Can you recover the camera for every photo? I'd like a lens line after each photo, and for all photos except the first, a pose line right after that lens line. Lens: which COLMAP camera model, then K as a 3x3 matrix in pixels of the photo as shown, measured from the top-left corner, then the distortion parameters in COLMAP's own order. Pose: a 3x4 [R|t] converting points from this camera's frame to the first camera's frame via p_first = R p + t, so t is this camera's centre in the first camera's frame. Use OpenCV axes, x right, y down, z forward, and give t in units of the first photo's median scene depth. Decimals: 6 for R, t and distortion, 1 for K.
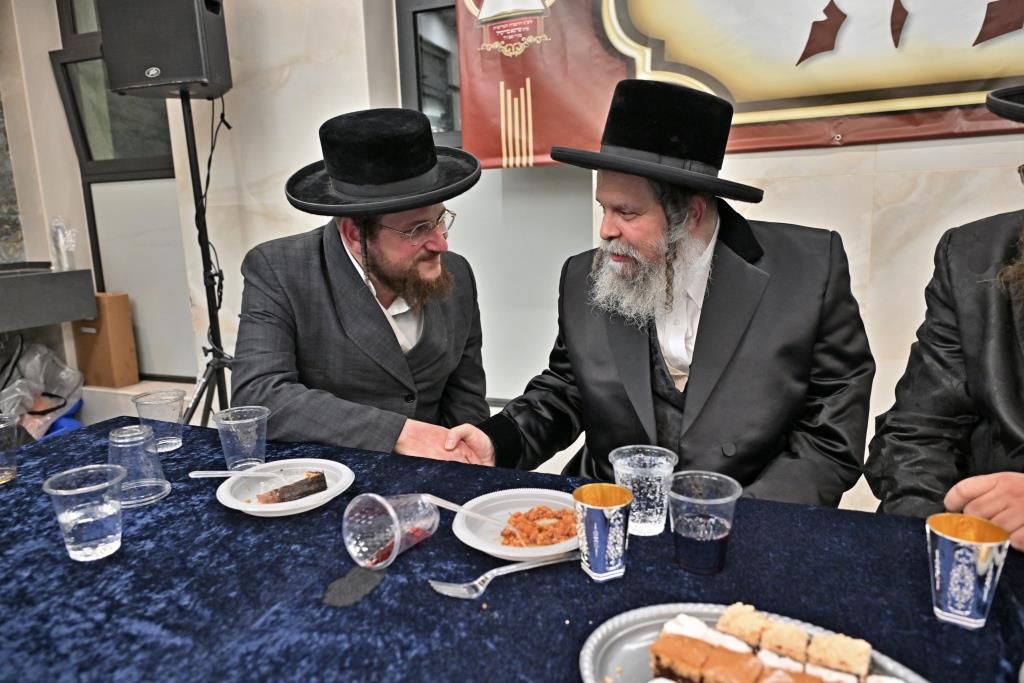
lens RADIAL K [[692.1, 0, 519.1], [0, 692.1, 322.2], [0, 0, 1]] dist [0.033099, -0.007139]
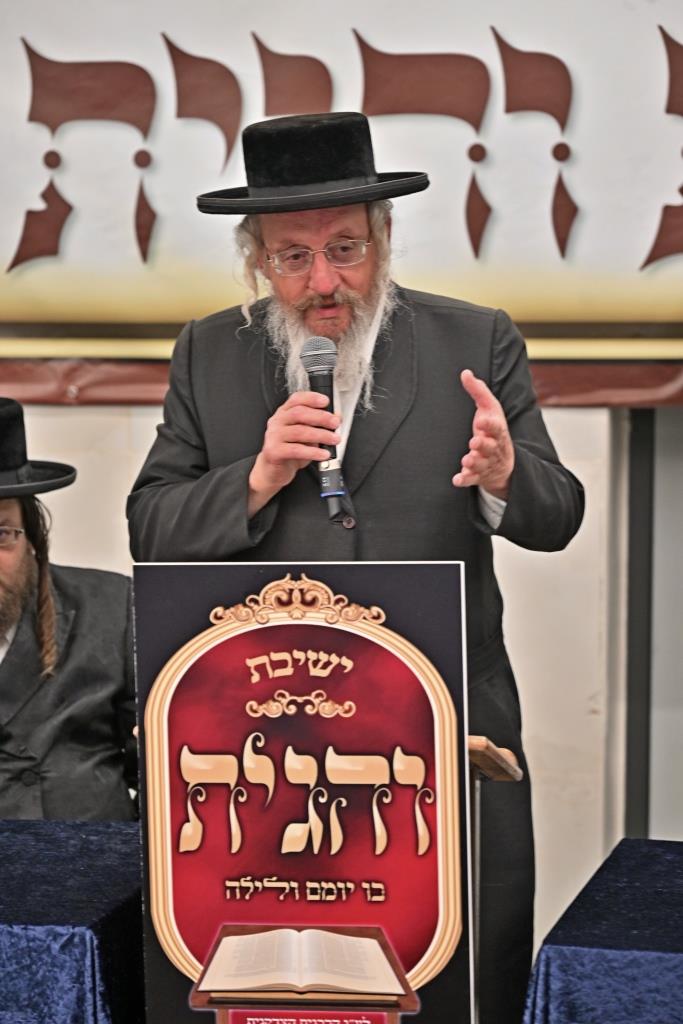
lens RADIAL K [[3596.0, 0, 336.6], [0, 3596.0, 506.9], [0, 0, 1]] dist [-0.003989, 0.000000]
pose [[0.984451, 0.025949, 0.173734, 0.121426], [-0.012051, 0.996675, -0.080578, 0.076176], [-0.175247, 0.077232, 0.981490, -1.856712]]
